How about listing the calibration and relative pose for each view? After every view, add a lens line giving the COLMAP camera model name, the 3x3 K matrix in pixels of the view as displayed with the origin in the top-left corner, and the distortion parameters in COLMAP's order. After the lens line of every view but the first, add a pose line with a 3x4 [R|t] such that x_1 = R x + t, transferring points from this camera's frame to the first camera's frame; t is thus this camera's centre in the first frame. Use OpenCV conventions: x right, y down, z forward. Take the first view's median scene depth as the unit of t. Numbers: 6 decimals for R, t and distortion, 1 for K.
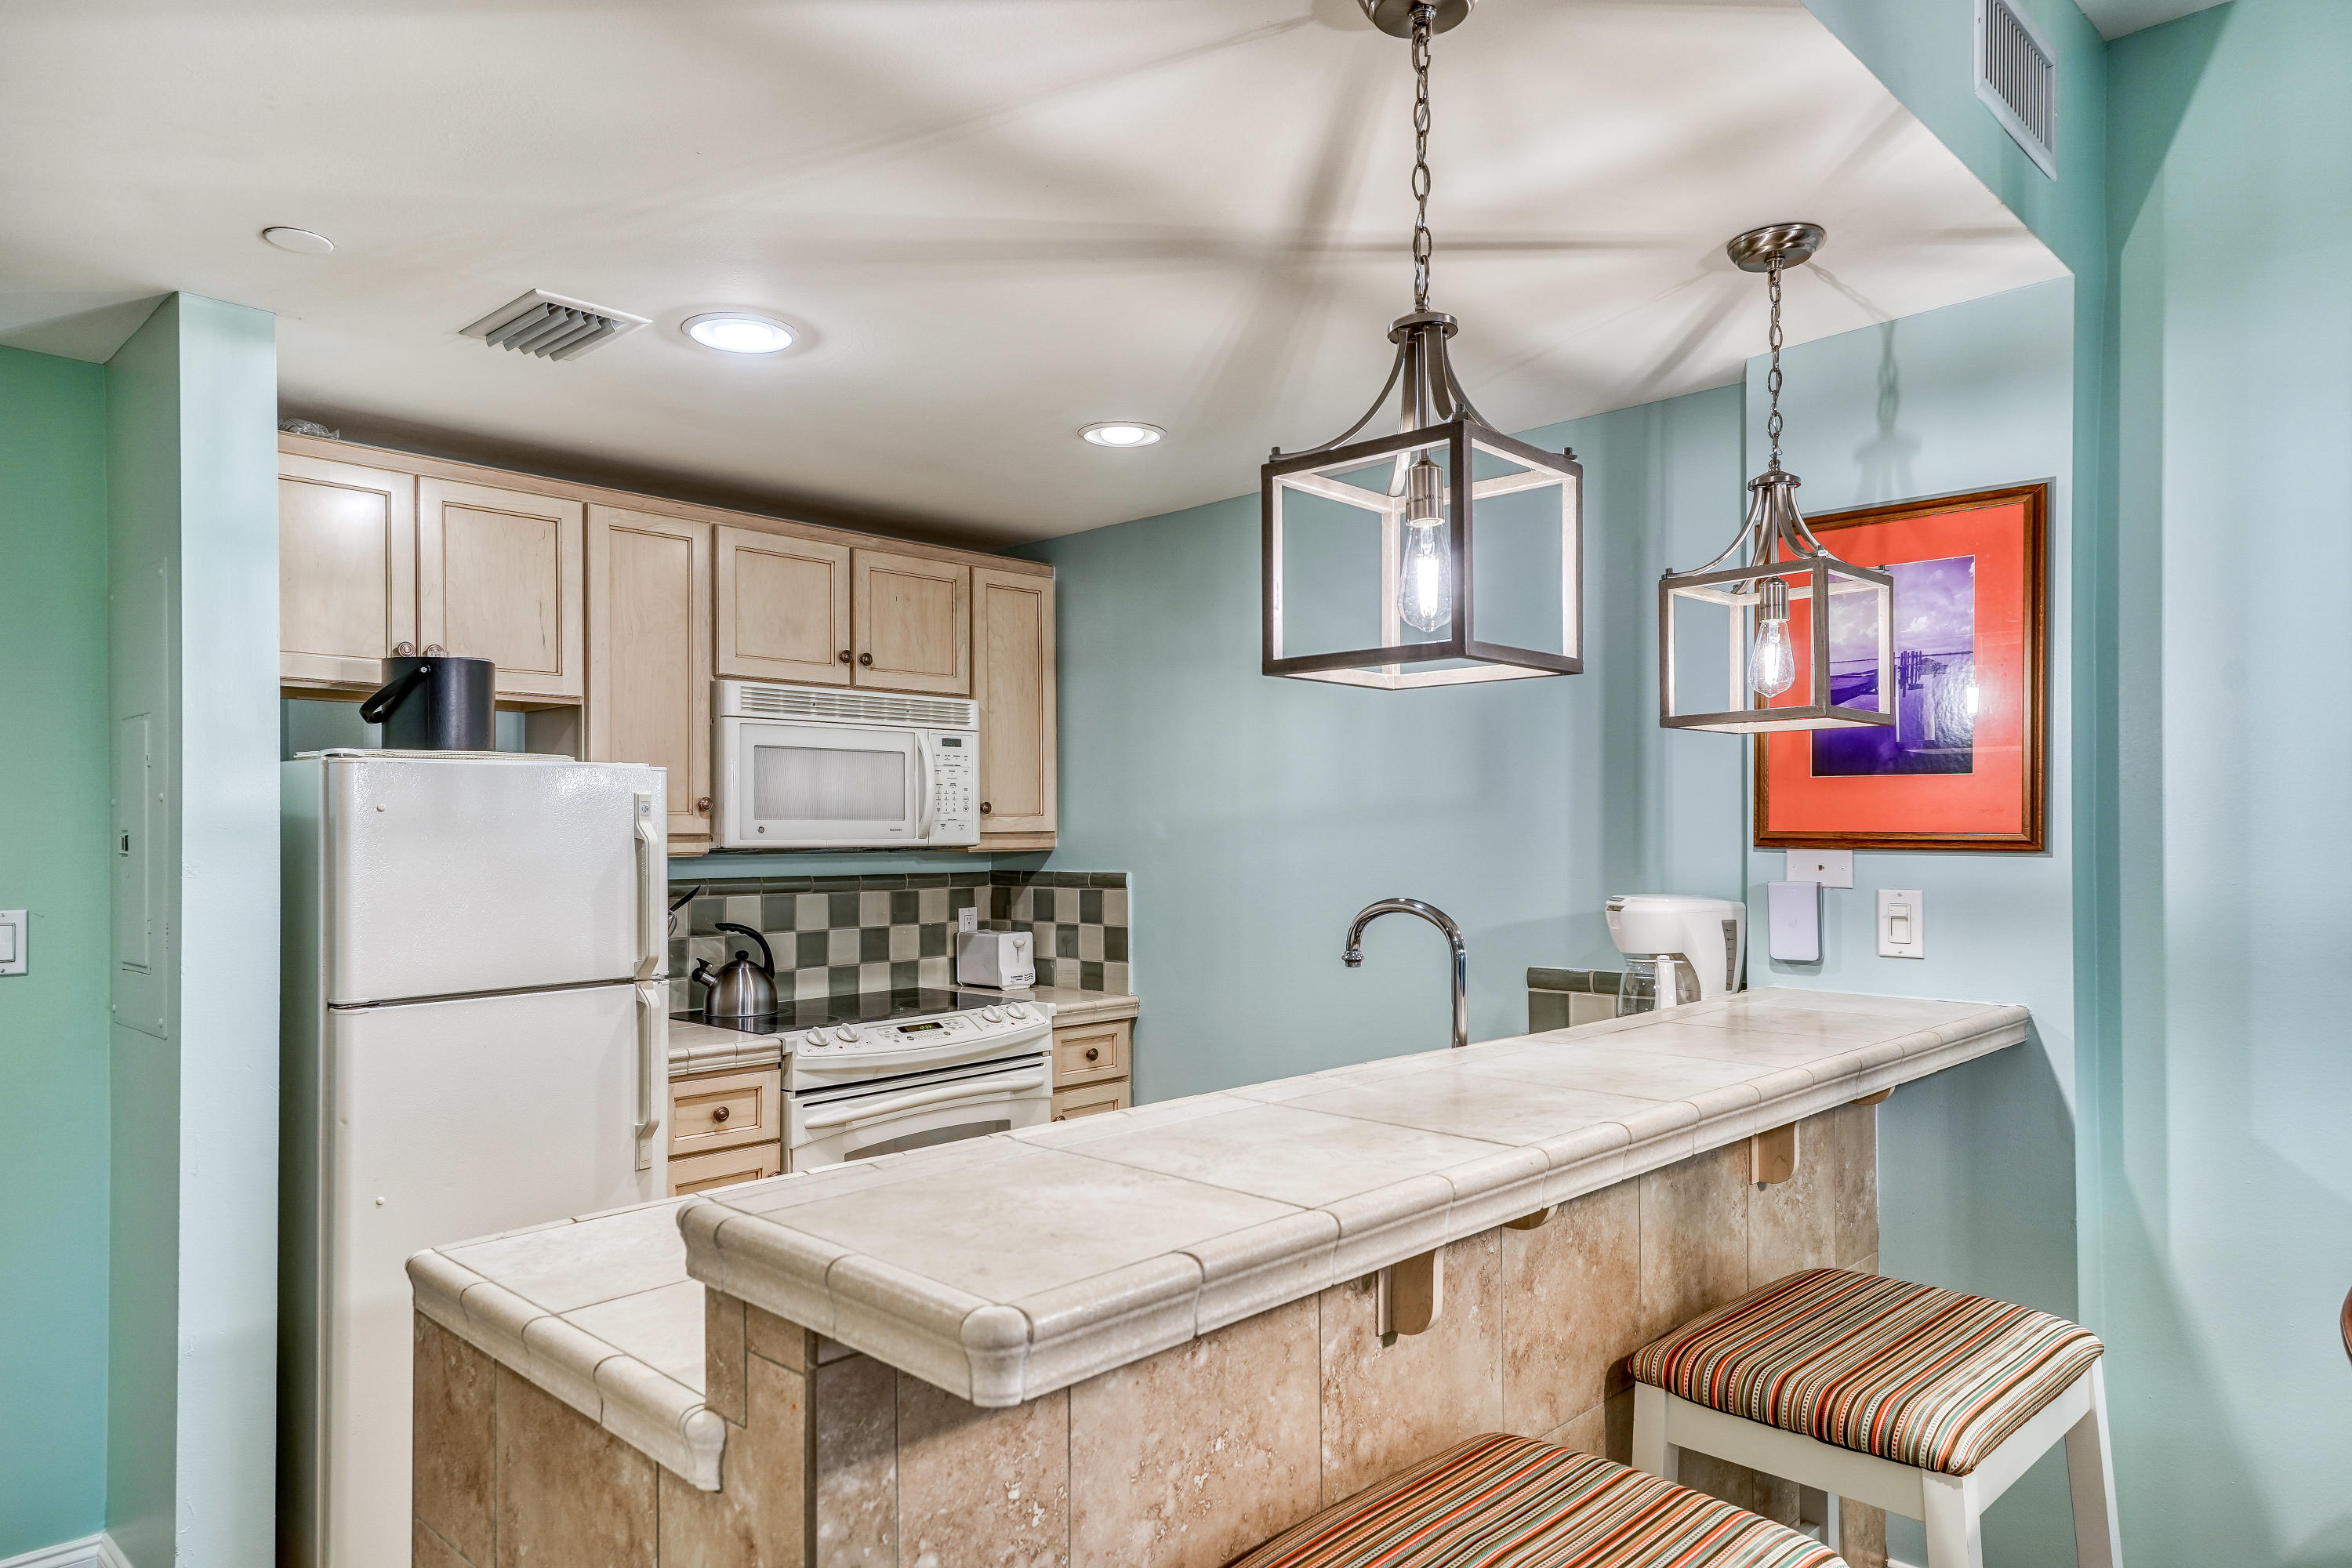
lens RADIAL K [[1461.6, 0, 1184.4], [0, 1461.6, 813.3], [0, 0, 1]] dist [0.045463, -0.000834]
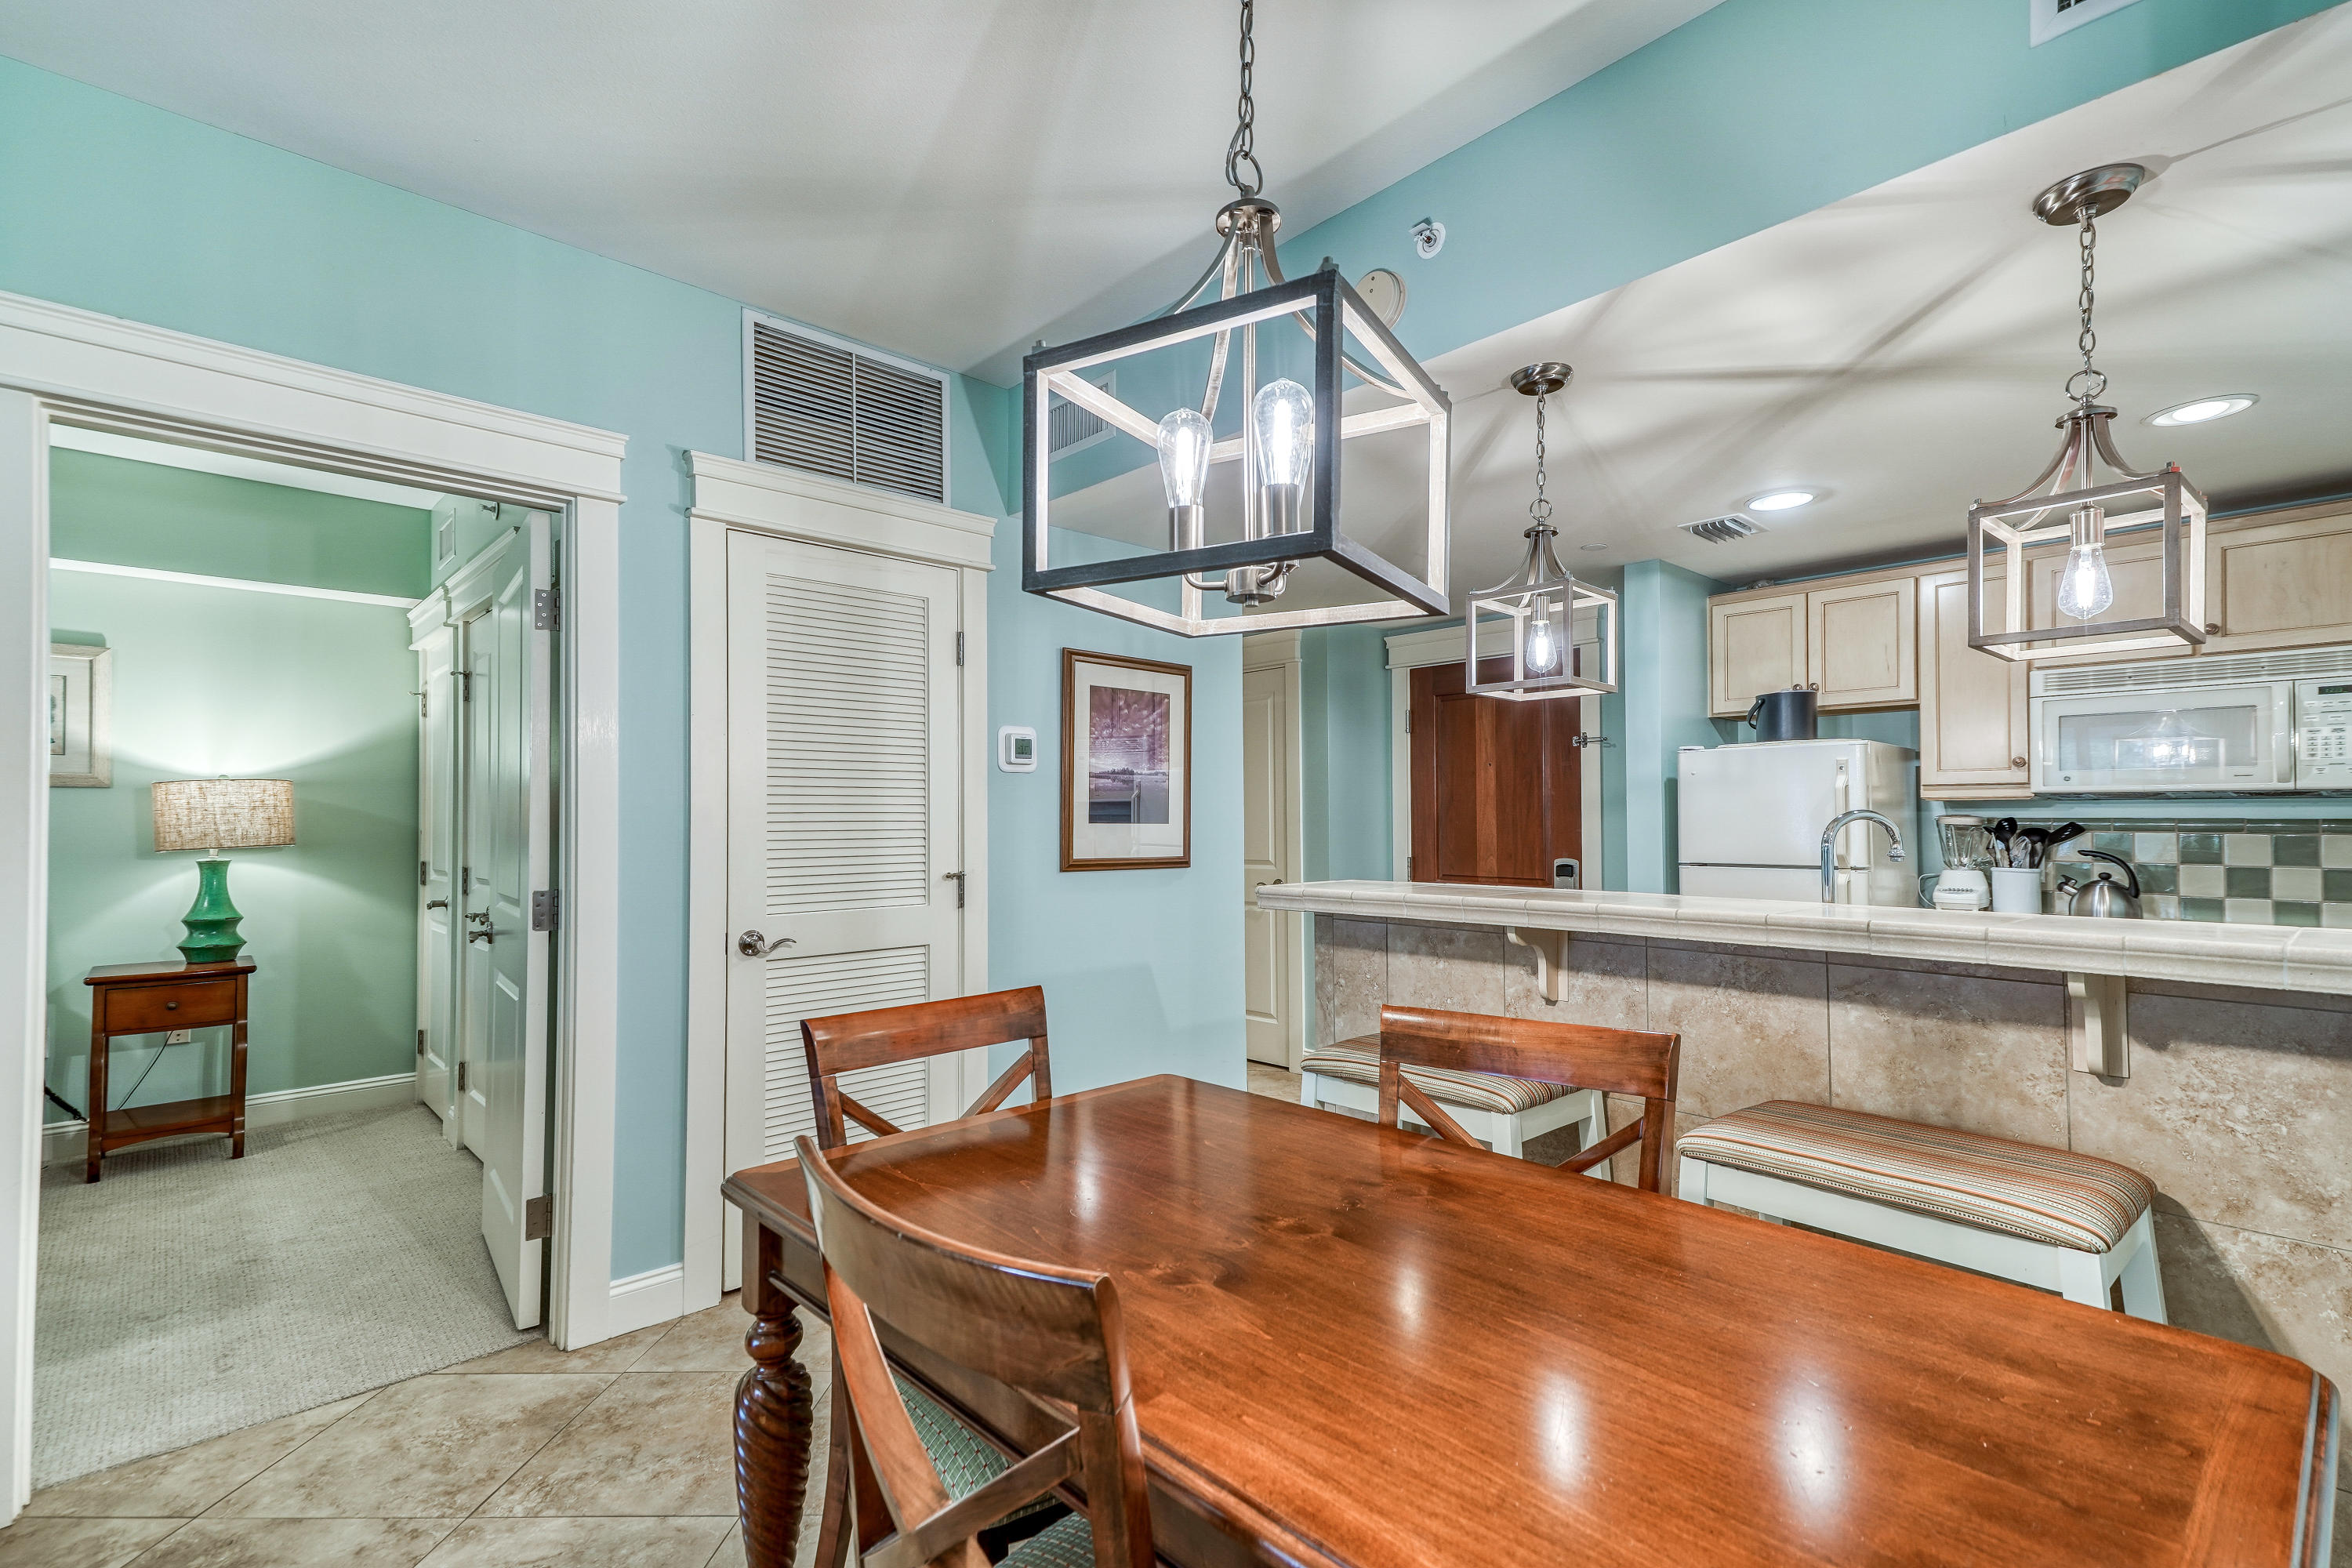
lens RADIAL K [[1066.2, 0, 1145.6], [0, 1066.2, 798.4], [0, 0, 1]] dist [0.053531, -0.010028]
pose [[-0.072261, -0.014008, -0.997287, 1.030011], [0.013530, 0.999796, -0.015023, 0.044231], [0.997294, -0.014579, -0.072056, 0.310860]]
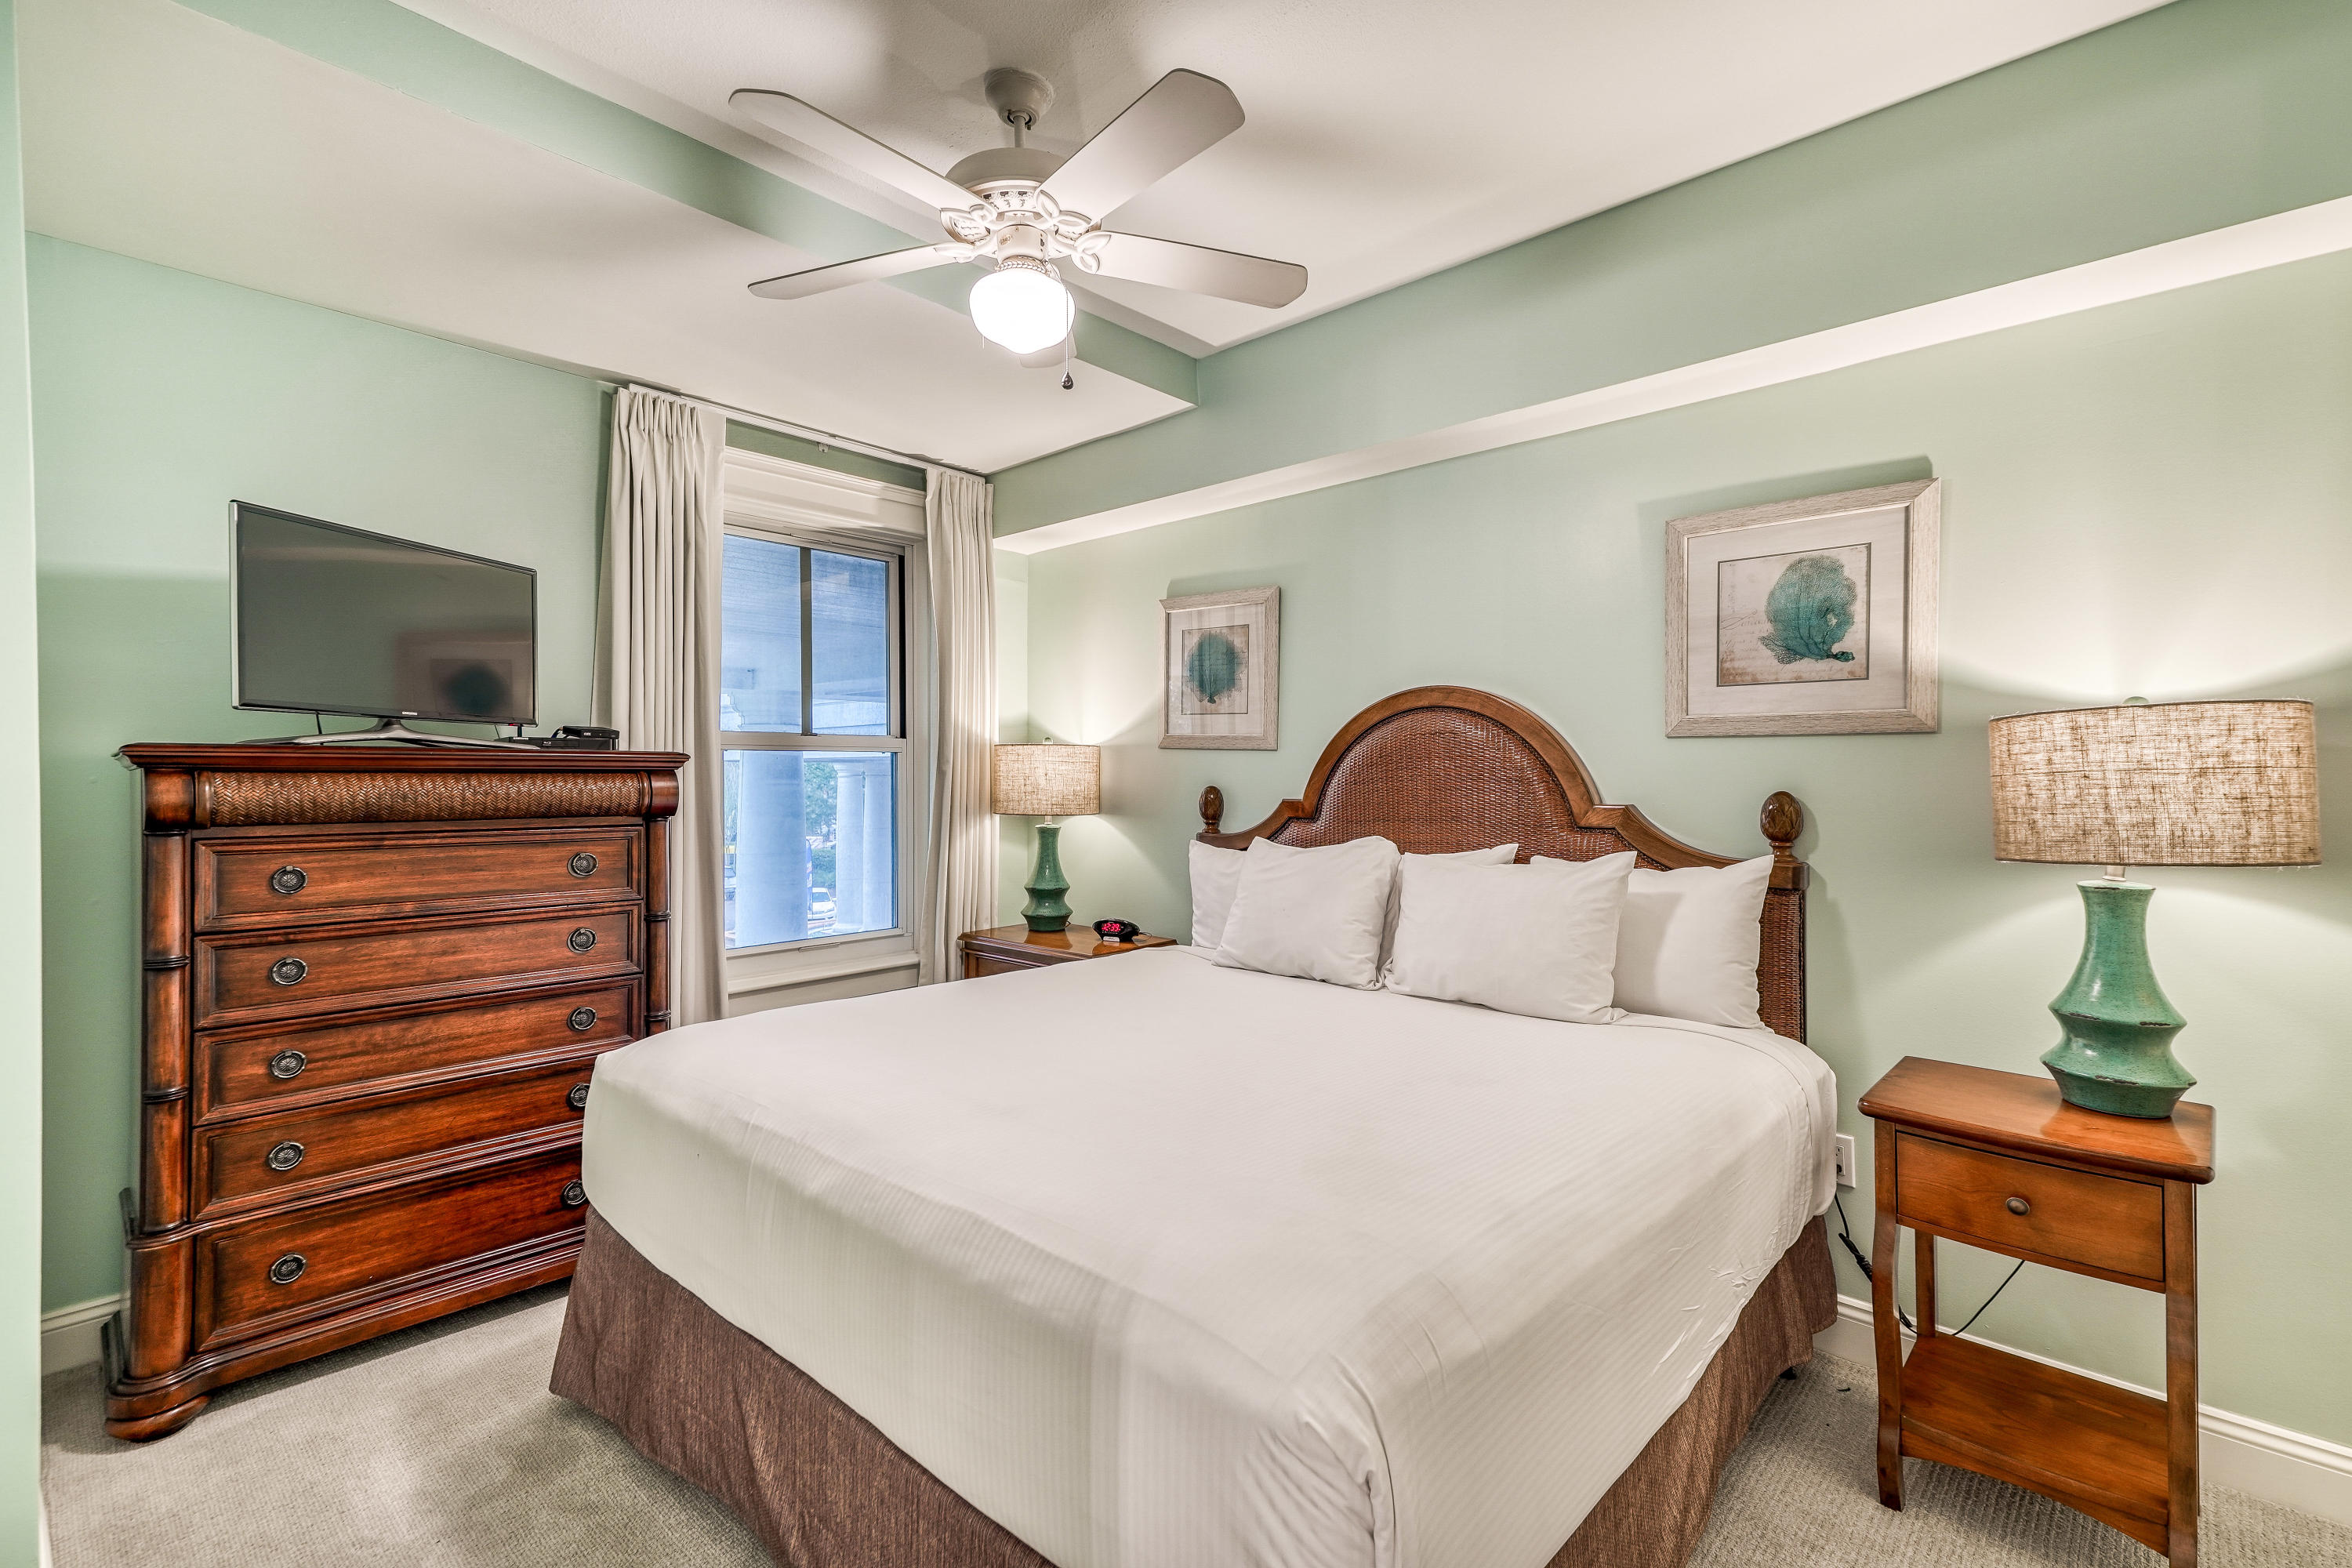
lens RADIAL K [[1066.2, 0, 1197.0], [0, 1066.2, 786.5], [0, 0, 1]] dist [0.053531, -0.010028]
pose [[-0.999272, 0.009152, -0.037042, 0.117713], [0.009091, 0.999957, 0.001804, 0.017719], [0.037057, 0.001466, -0.999312, -0.491856]]
